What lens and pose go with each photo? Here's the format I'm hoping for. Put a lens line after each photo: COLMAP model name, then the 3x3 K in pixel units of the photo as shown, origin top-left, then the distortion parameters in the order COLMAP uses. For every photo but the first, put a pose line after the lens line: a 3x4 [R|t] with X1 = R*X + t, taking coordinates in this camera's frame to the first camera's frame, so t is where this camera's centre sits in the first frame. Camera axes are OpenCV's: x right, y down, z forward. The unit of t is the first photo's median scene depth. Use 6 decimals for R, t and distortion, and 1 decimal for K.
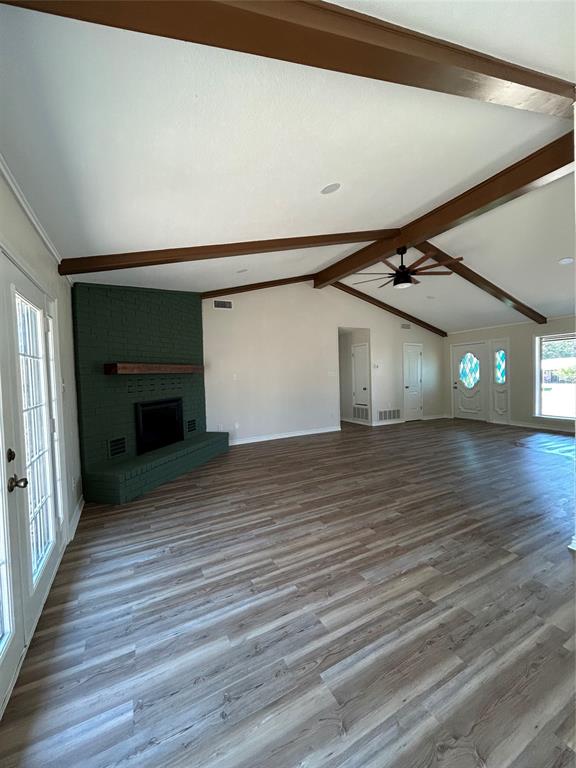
lens RADIAL K [[308.0, 0, 287.6], [0, 308.0, 383.5], [0, 0, 1]] dist [-0.000567, 0.000553]
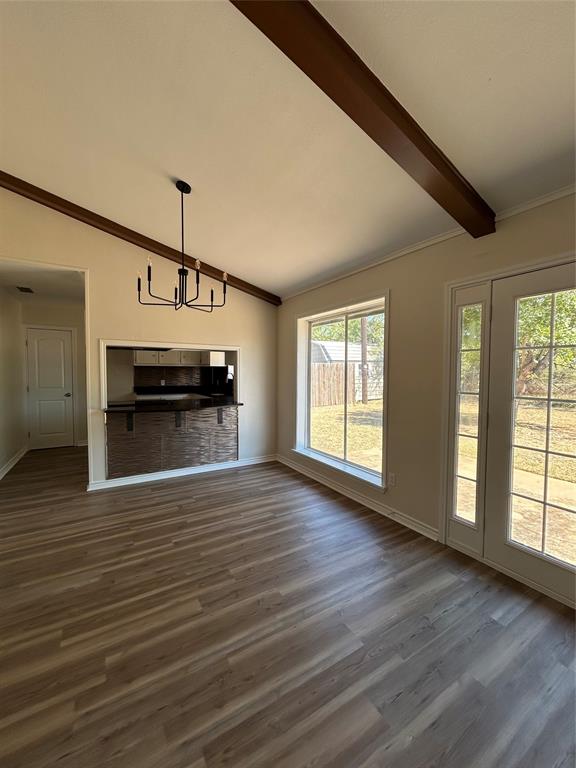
lens RADIAL K [[308.0, 0, 287.6], [0, 308.0, 383.5], [0, 0, 1]] dist [-0.000567, 0.000553]
pose [[-0.997389, 0.025419, -0.067599, 0.248001], [0.020400, 0.997055, 0.073926, -0.045906], [0.069279, 0.072354, -0.994970, 1.164222]]
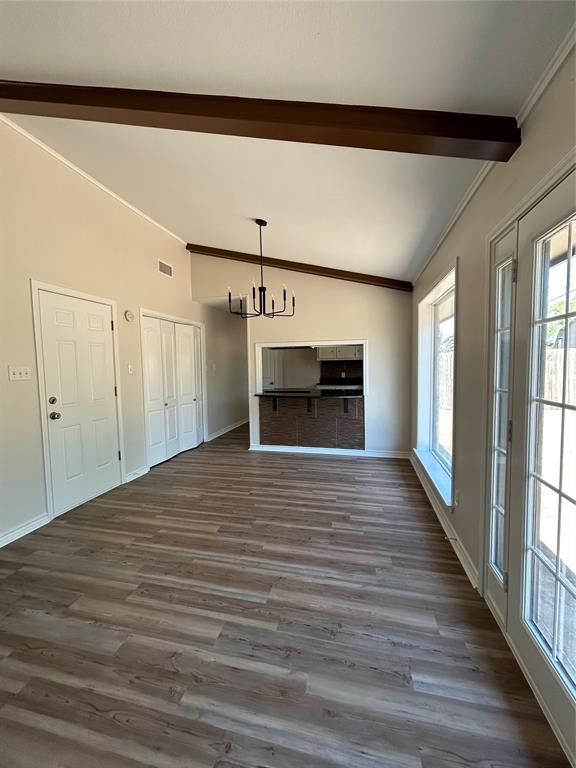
lens RADIAL K [[308.0, 0, 287.6], [0, 308.0, 383.5], [0, 0, 1]] dist [-0.000567, 0.000553]
pose [[-0.754453, 0.001952, 0.656351, -0.463051], [0.059571, 0.996072, 0.065514, -0.021779], [-0.653645, 0.088527, -0.751606, 1.049006]]
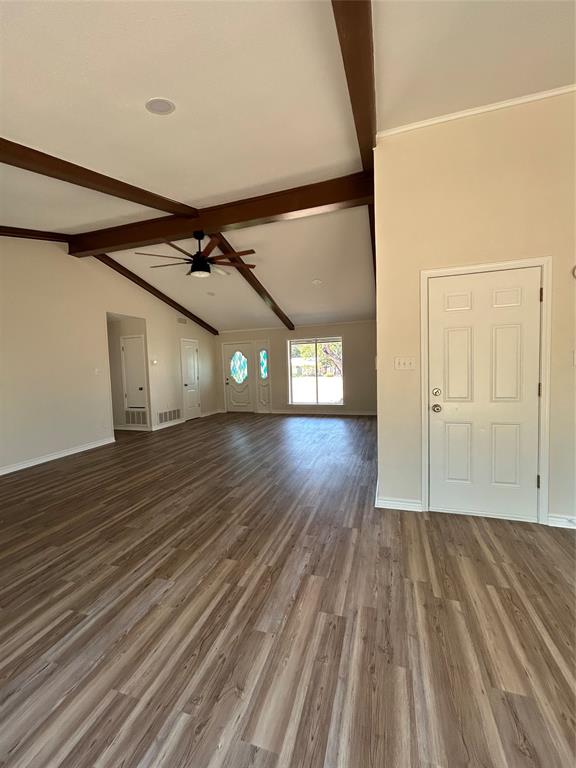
lens RADIAL K [[308.0, 0, 287.6], [0, 308.0, 383.5], [0, 0, 1]] dist [-0.000567, 0.000553]
pose [[0.714046, -0.036458, 0.699149, -0.191878], [0.031675, 0.999303, 0.019759, -0.004992], [-0.699382, 0.008037, 0.714703, 0.336720]]
